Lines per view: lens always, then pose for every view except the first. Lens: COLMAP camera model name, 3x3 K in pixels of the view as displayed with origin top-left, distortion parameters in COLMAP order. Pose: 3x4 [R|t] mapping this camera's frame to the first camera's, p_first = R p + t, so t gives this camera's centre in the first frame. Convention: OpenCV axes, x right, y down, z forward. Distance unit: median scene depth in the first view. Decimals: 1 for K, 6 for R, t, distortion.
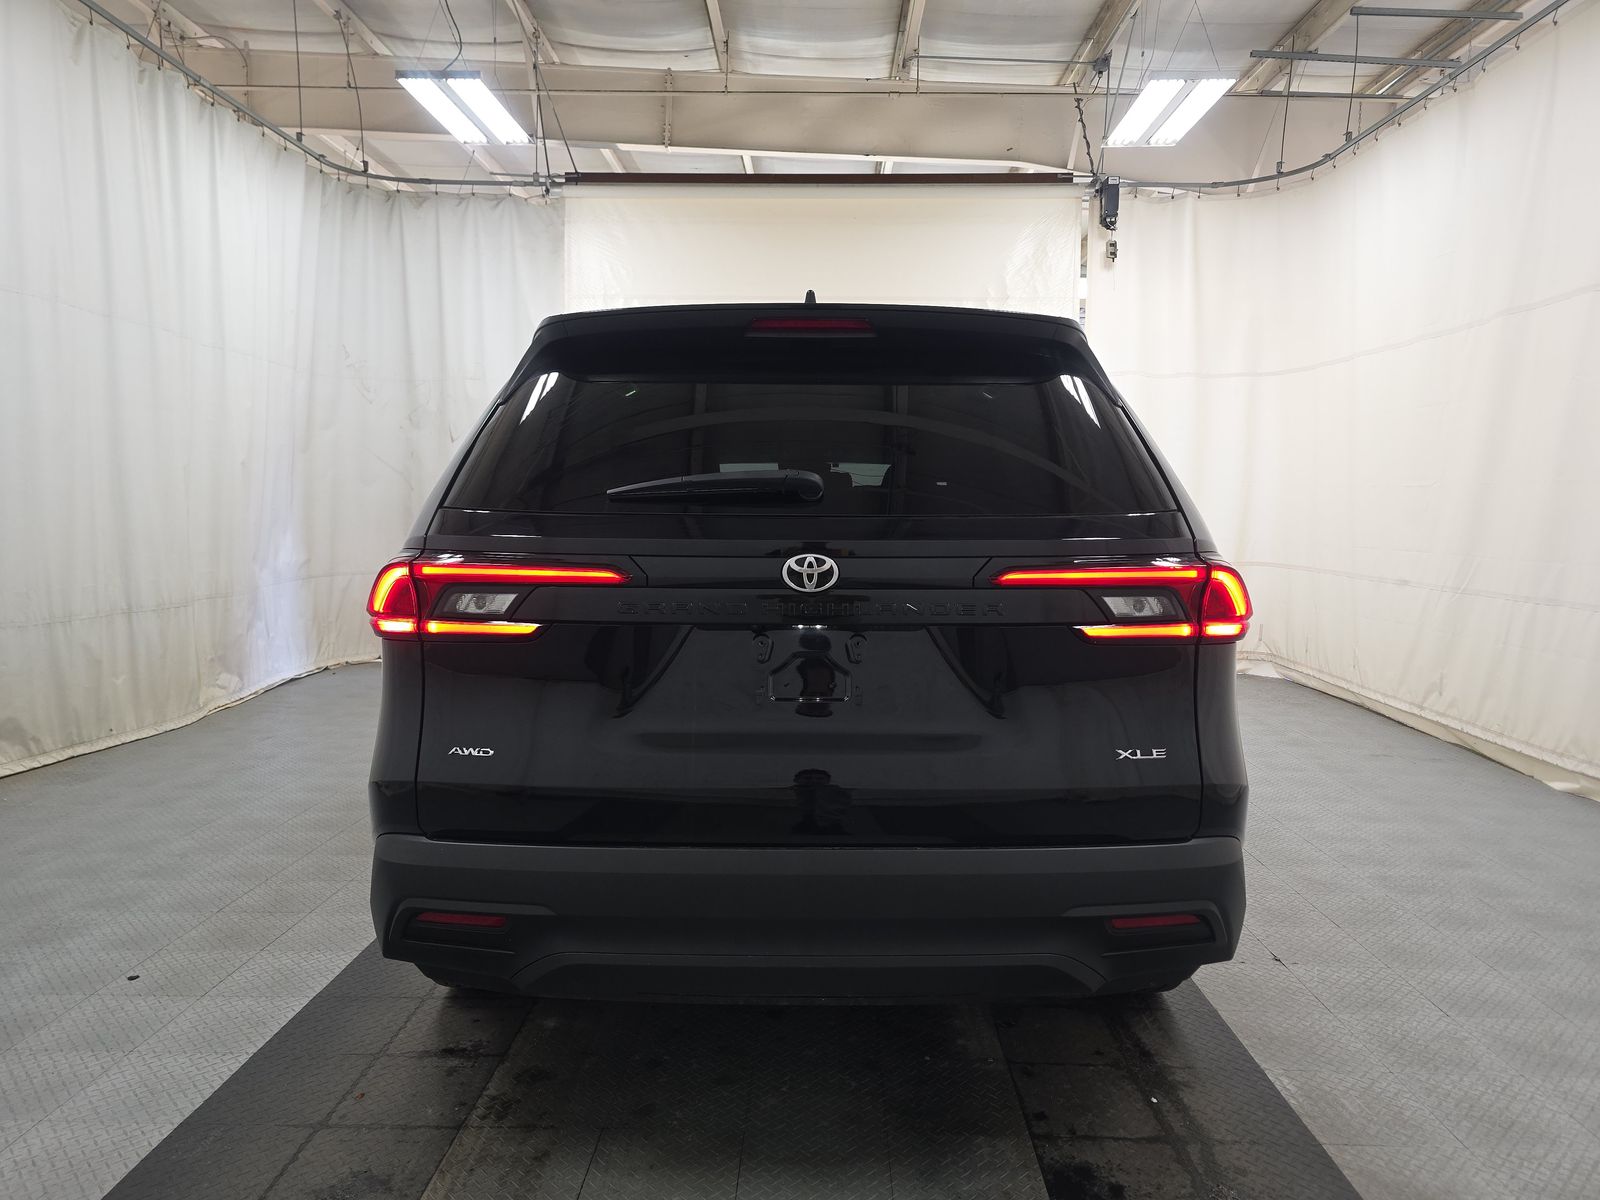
lens RADIAL K [[1067.4, 0, 827.1], [0, 1067.4, 589.6], [0, 0, 1]] dist [0.039415, -0.046324]
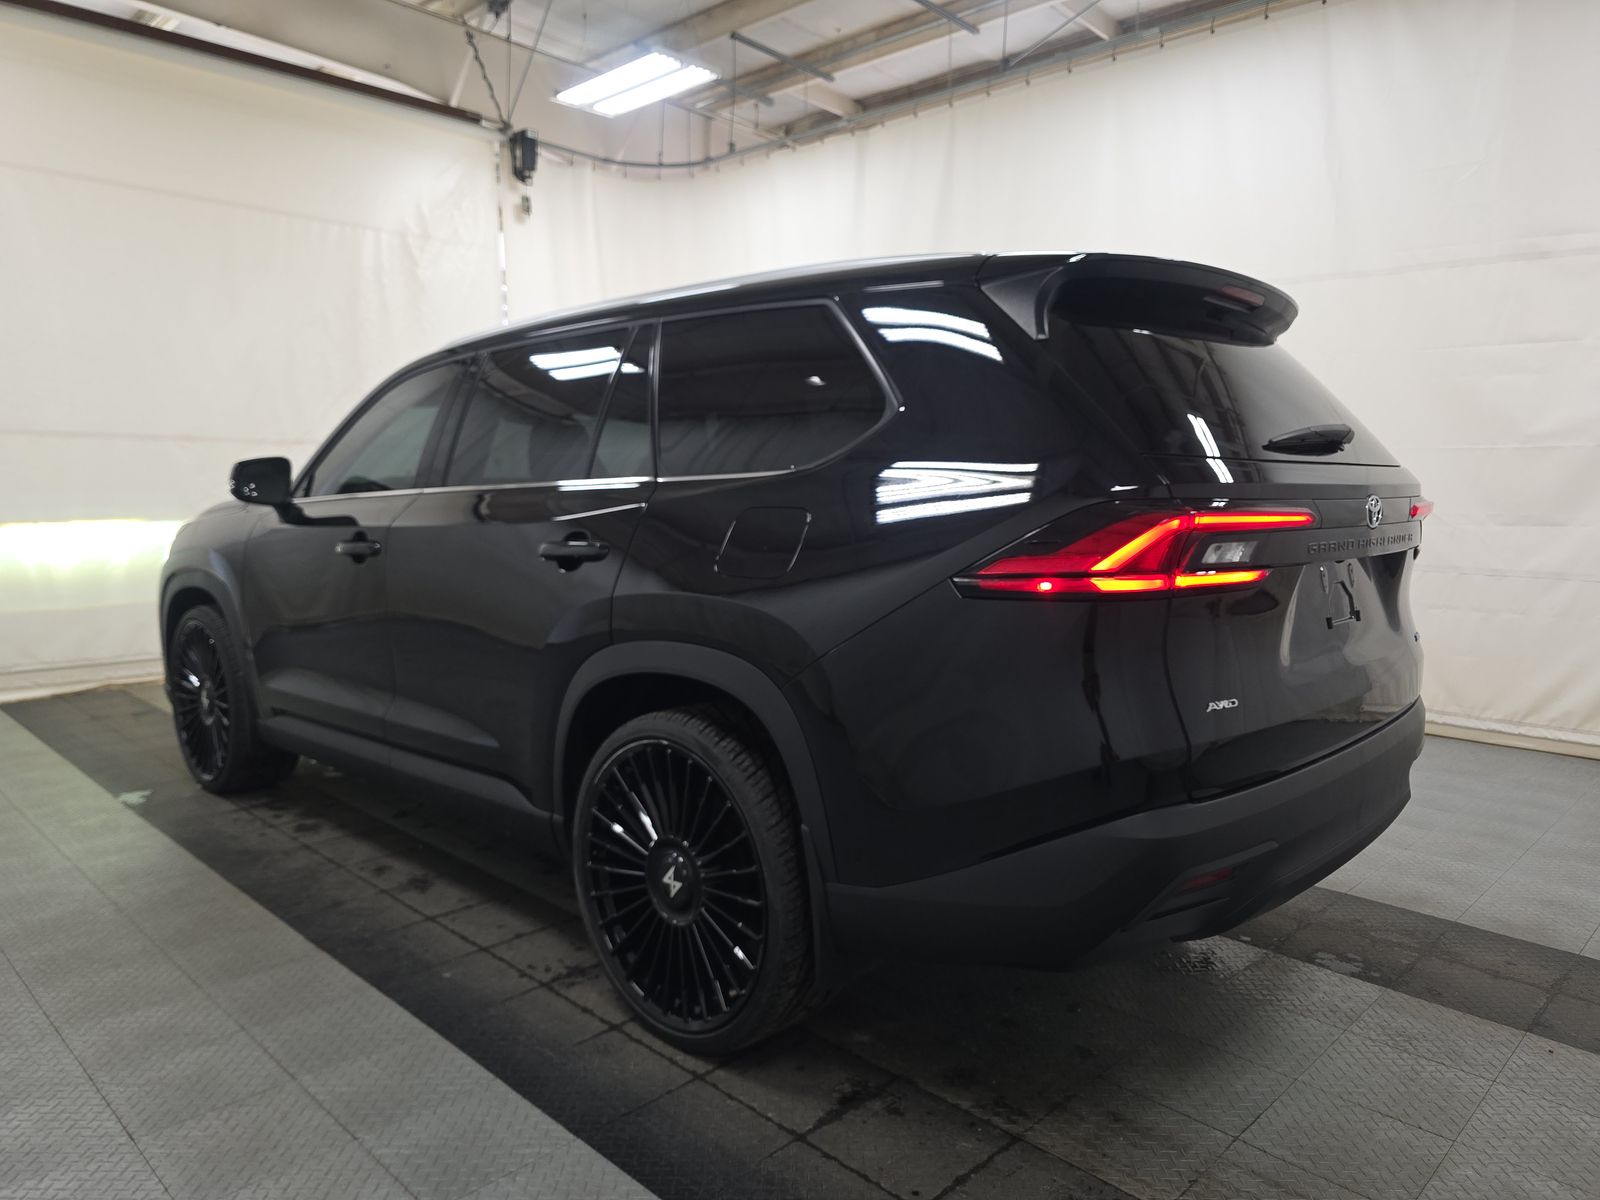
lens RADIAL K [[1071.5, 0, 800.0], [0, 1071.5, 600.0], [0, 0, 1]] dist [0.036358, -0.042744]
pose [[0.685935, -0.076178, 0.723664, -0.298664], [0.046774, 0.997064, 0.060622, -0.005041], [-0.726158, -0.007734, 0.687485, 0.139173]]
